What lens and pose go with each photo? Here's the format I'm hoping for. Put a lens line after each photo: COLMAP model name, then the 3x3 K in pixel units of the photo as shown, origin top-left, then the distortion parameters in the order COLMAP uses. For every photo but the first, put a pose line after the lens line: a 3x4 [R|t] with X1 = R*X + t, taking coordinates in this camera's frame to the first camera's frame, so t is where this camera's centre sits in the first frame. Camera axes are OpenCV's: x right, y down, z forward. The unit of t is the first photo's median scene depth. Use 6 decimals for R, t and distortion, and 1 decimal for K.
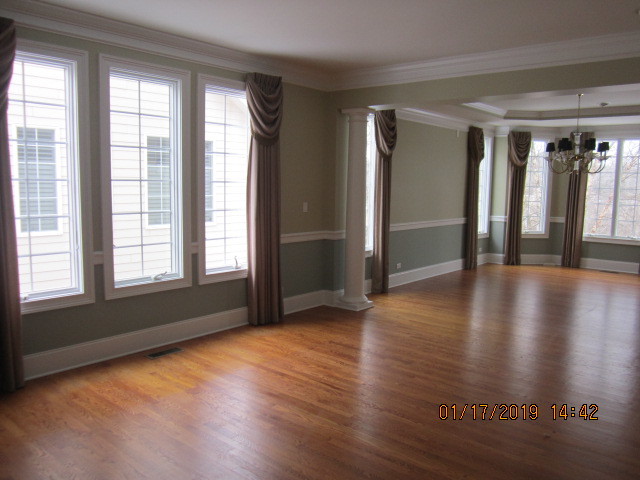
lens RADIAL K [[536.3, 0, 320.3], [0, 536.3, 241.1], [0, 0, 1]] dist [-0.030381, -0.008196]
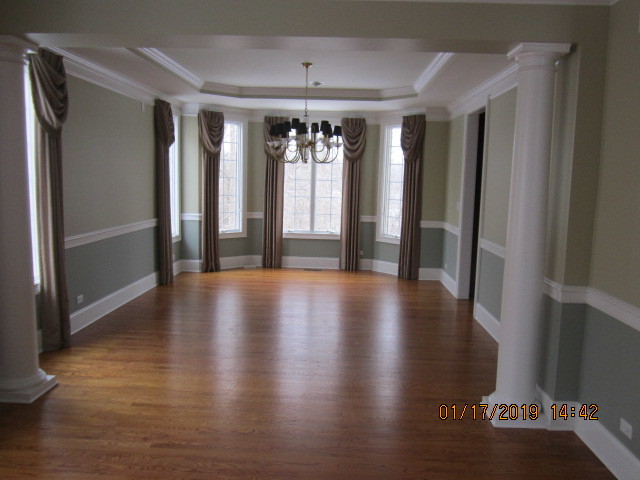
lens RADIAL K [[536.3, 0, 316.3], [0, 536.3, 241.5], [0, 0, 1]] dist [-0.030381, -0.008196]
pose [[0.795540, -0.067012, 0.602184, -0.010262], [0.052750, 0.997752, 0.041344, -0.029052], [-0.603601, -0.001125, 0.797286, 0.241486]]
